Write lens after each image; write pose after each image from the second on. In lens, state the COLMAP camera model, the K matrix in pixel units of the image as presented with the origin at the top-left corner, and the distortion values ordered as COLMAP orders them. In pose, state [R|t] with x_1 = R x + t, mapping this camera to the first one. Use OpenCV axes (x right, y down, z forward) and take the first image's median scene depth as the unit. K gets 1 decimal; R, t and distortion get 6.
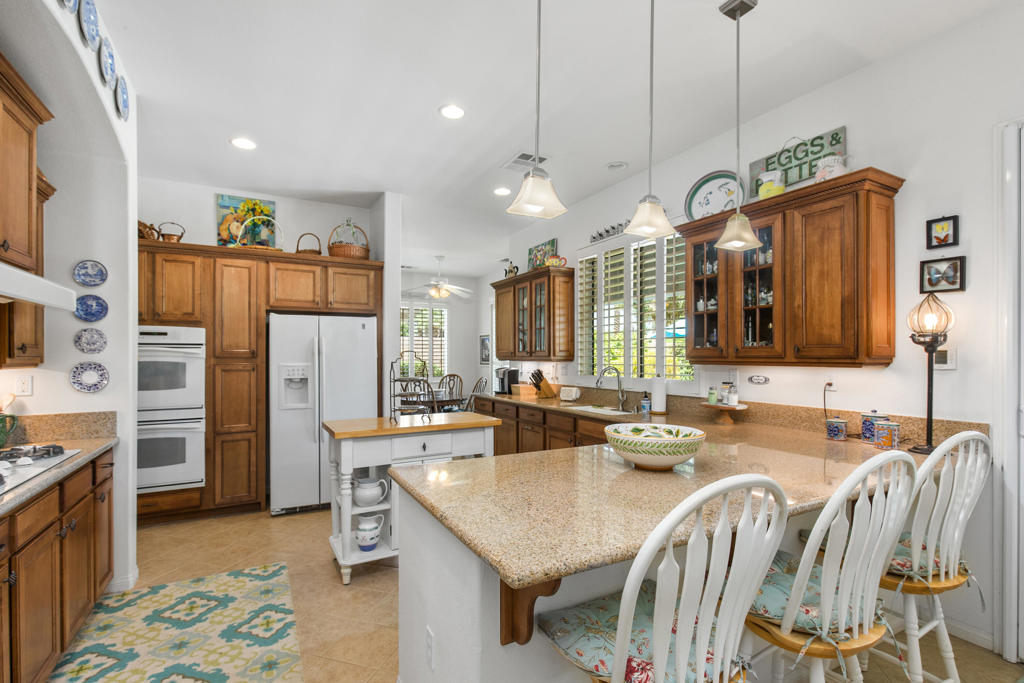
lens RADIAL K [[473.3, 0, 511.8], [0, 473.3, 352.0], [0, 0, 1]] dist [0.000515, -0.000107]
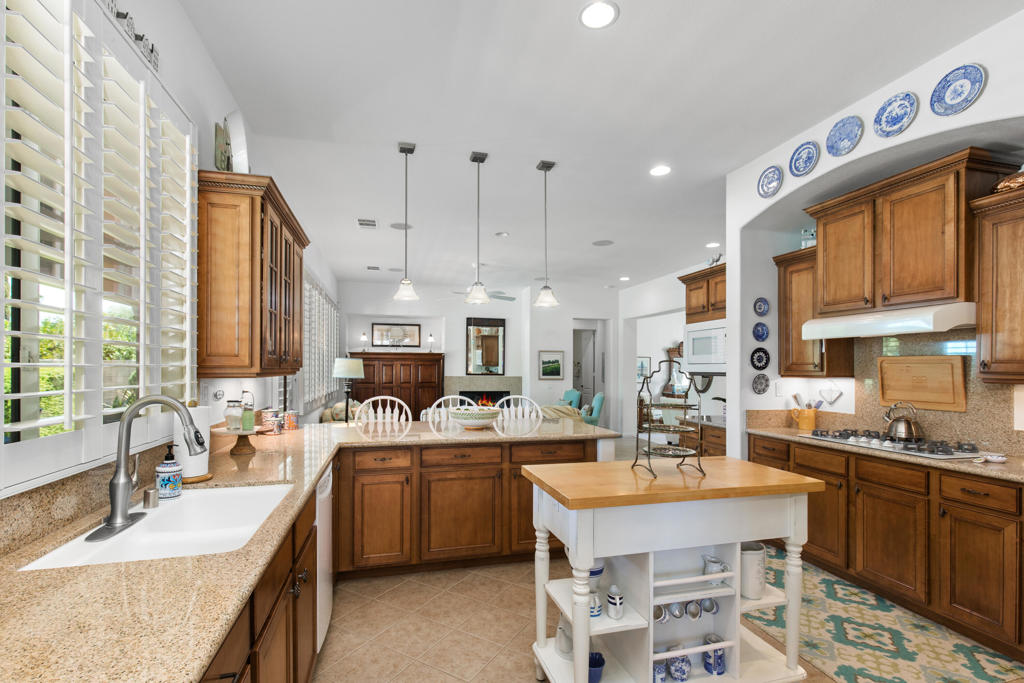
lens RADIAL K [[460.9, 0, 514.0], [0, 460.9, 368.0], [0, 0, 1]] dist [-0.000430, -0.000052]
pose [[-0.973654, -0.001144, 0.228026, -0.124411], [-0.002317, 0.999985, -0.004877, 0.004613], [-0.228017, -0.005277, -0.973643, 1.340682]]
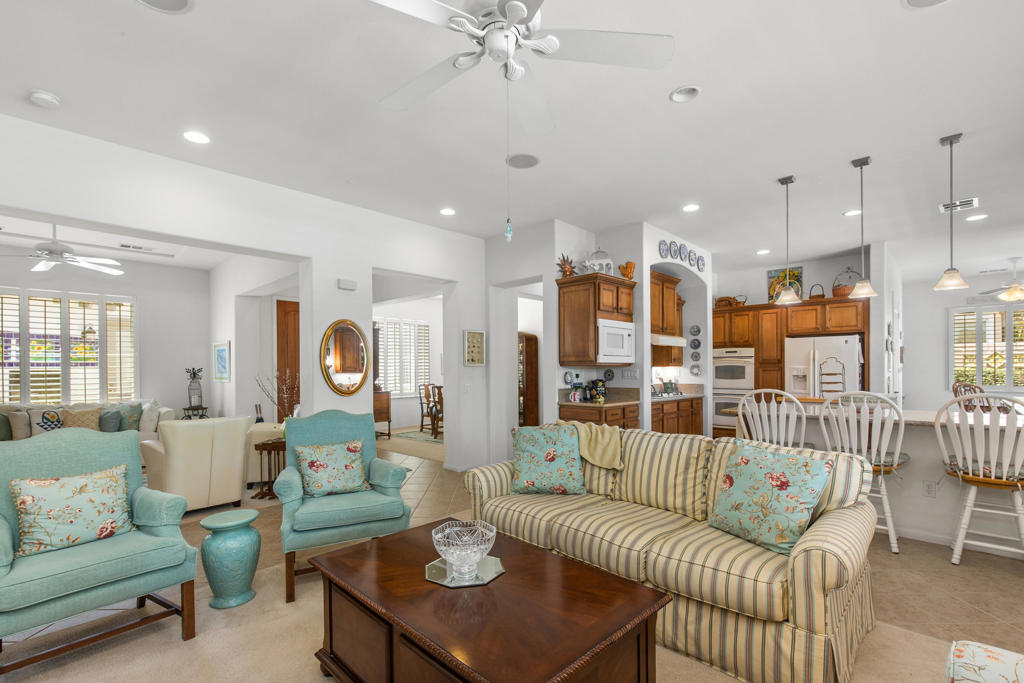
lens RADIAL K [[460.9, 0, 514.0], [0, 460.9, 368.0], [0, 0, 1]] dist [-0.000430, -0.000052]
pose [[0.304420, 0.000325, -0.952538, 0.836034], [0.009122, 0.999953, 0.003257, 0.015903], [0.952494, -0.009681, 0.304403, -0.495553]]
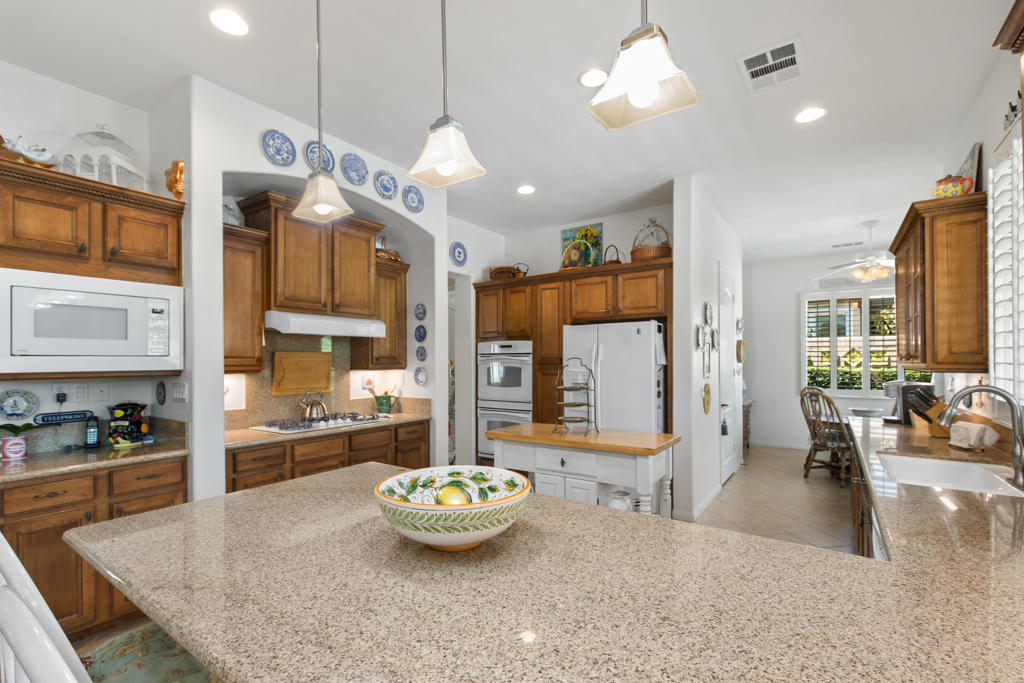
lens RADIAL K [[461.8, 0, 509.1], [0, 461.8, 357.8], [0, 0, 1]] dist [0.000974, 0.000116]
pose [[0.442314, -0.007214, -0.896831, 0.445938], [0.010644, 0.999939, -0.002794, -0.001457], [0.896797, -0.008310, 0.442364, 0.393848]]
